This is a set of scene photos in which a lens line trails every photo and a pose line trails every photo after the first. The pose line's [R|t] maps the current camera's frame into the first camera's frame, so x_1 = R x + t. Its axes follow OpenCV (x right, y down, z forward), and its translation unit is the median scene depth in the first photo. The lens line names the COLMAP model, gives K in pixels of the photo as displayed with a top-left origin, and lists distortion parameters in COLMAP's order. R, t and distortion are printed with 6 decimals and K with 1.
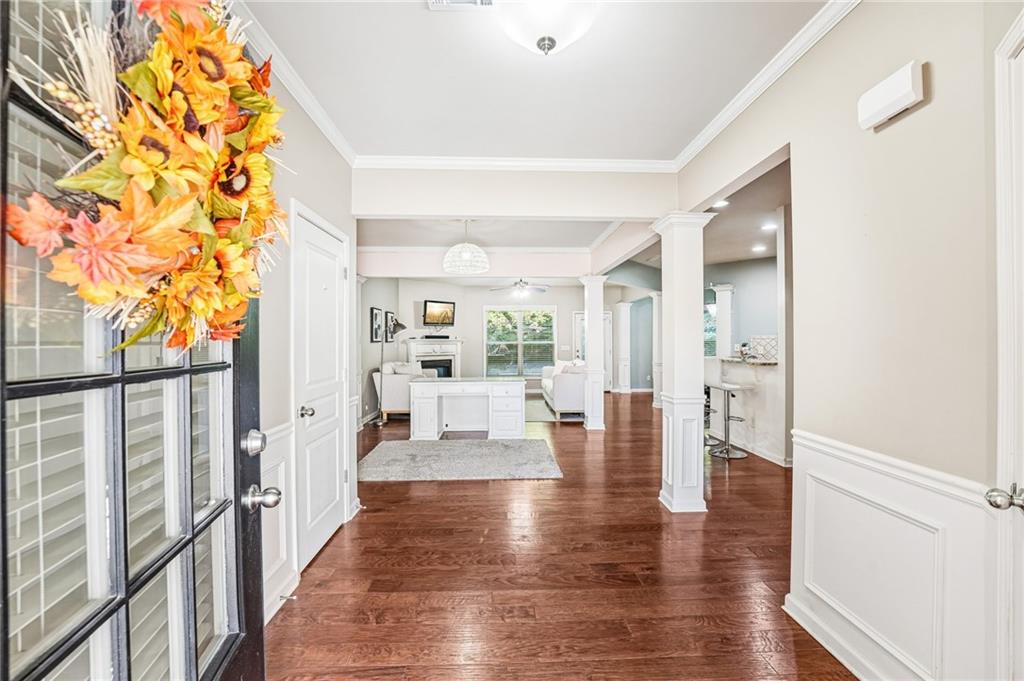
lens RADIAL K [[413.7, 0, 509.2], [0, 413.7, 342.6], [0, 0, 1]] dist [-0.030603, 0.003977]
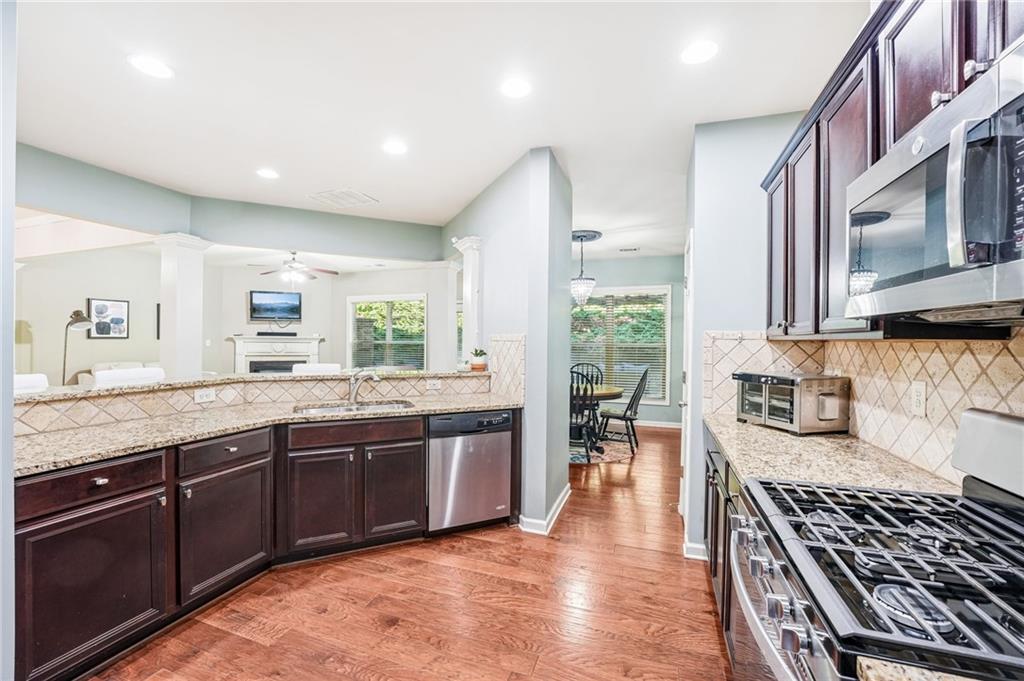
lens RADIAL K [[413.7, 0, 510.2], [0, 413.7, 340.7], [0, 0, 1]] dist [-0.030603, 0.003977]
pose [[0.931404, 0.014001, -0.363717, 0.775294], [-0.015436, 0.999880, -0.001038, -0.008549], [0.363659, 0.006581, 0.931509, 0.520262]]
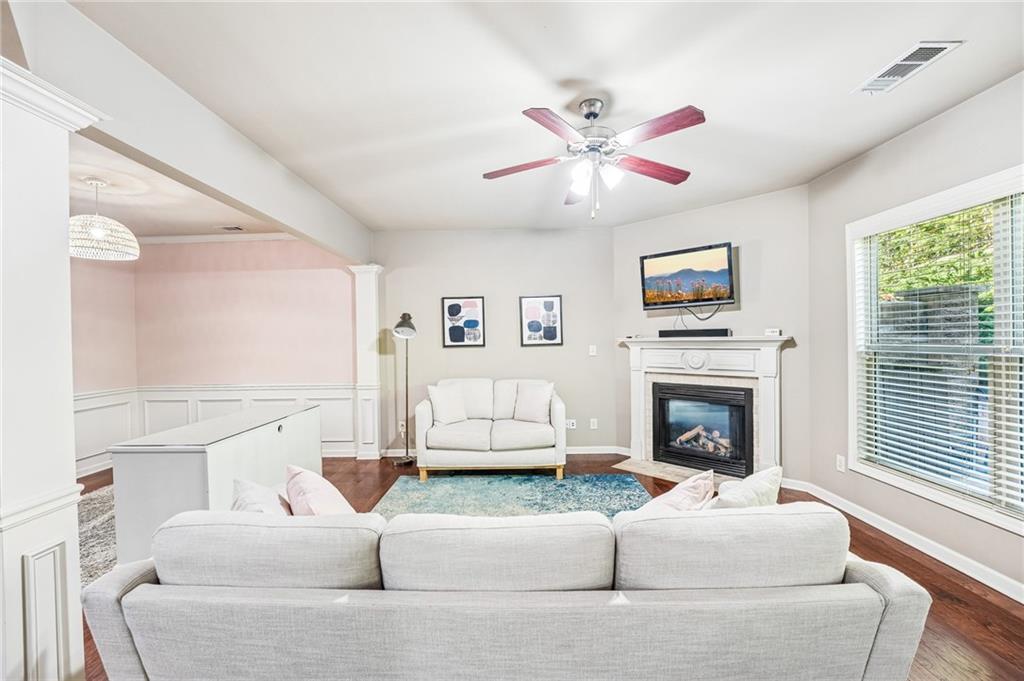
lens RADIAL K [[413.7, 0, 510.5], [0, 413.7, 342.3], [0, 0, 1]] dist [-0.030603, 0.003977]
pose [[-0.036124, 0.013176, -0.999260, 0.354223], [0.014757, 0.999811, 0.012649, -0.015998], [0.999238, -0.014289, -0.036311, 1.105181]]
